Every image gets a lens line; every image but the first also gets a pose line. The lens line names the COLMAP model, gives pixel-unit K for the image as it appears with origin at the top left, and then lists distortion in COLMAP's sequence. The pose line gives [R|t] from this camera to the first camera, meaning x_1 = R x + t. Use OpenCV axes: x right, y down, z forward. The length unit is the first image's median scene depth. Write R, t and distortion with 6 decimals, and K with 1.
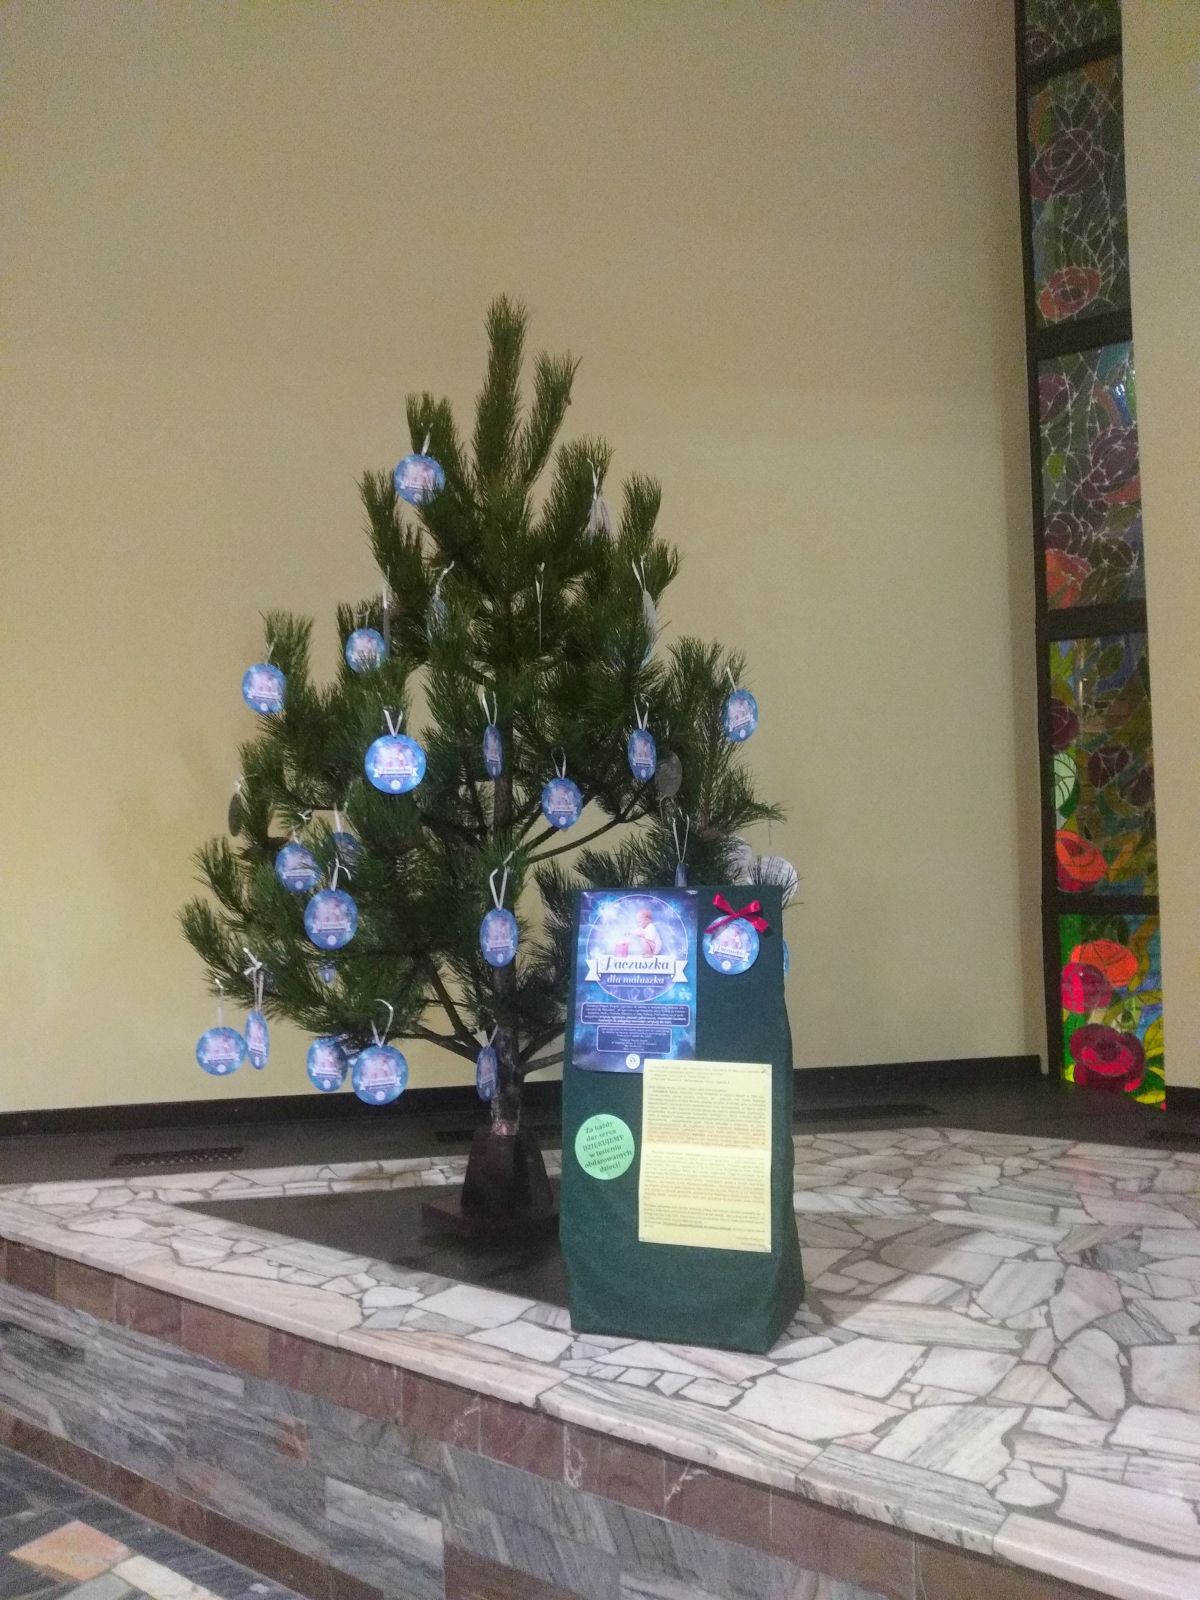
lens RADIAL K [[1216.9, 0, 600.0], [0, 1216.9, 800.0], [0, 0, 1]] dist [0.002236, -0.050657]
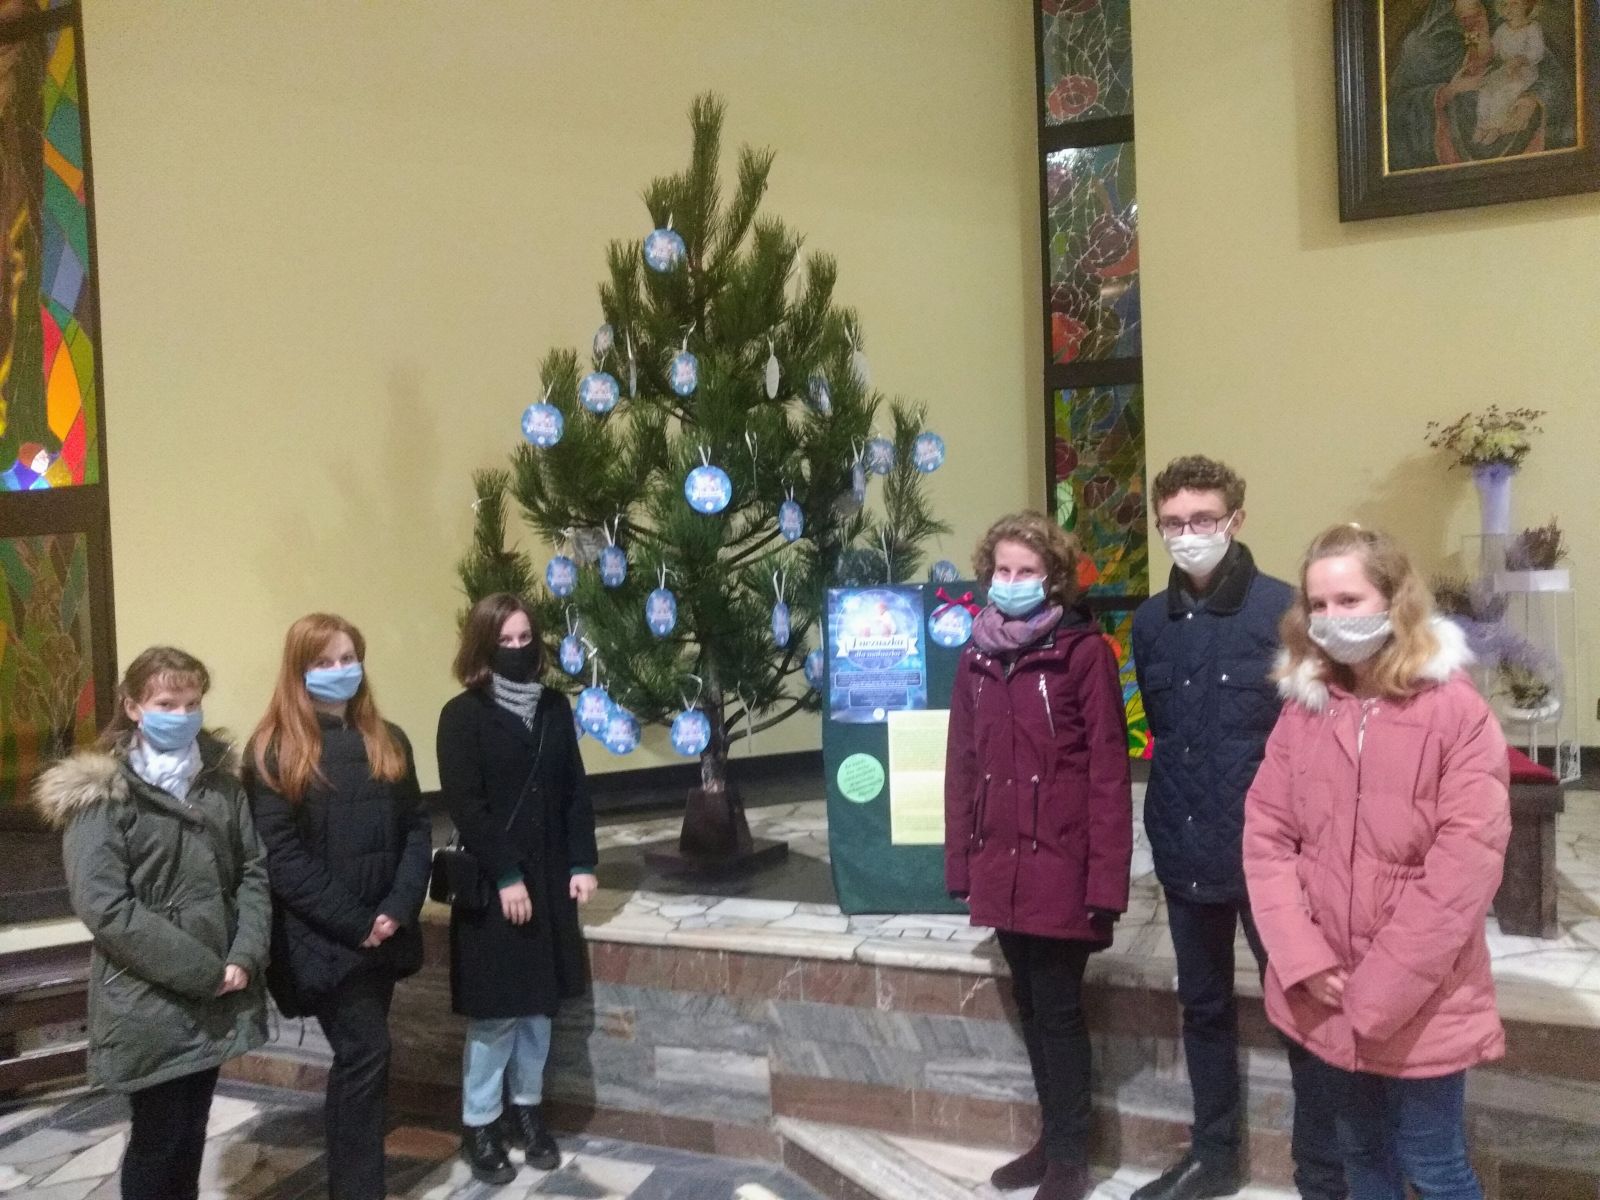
lens RADIAL K [[1216.9, 0, 800.0], [0, 1216.9, 600.0], [0, 0, 1]] dist [0.002236, -0.050657]
pose [[0.966510, -0.018978, 0.255925, -0.389080], [0.003146, 0.998063, 0.062132, 0.006814], [-0.256608, -0.059246, 0.964698, -0.249028]]
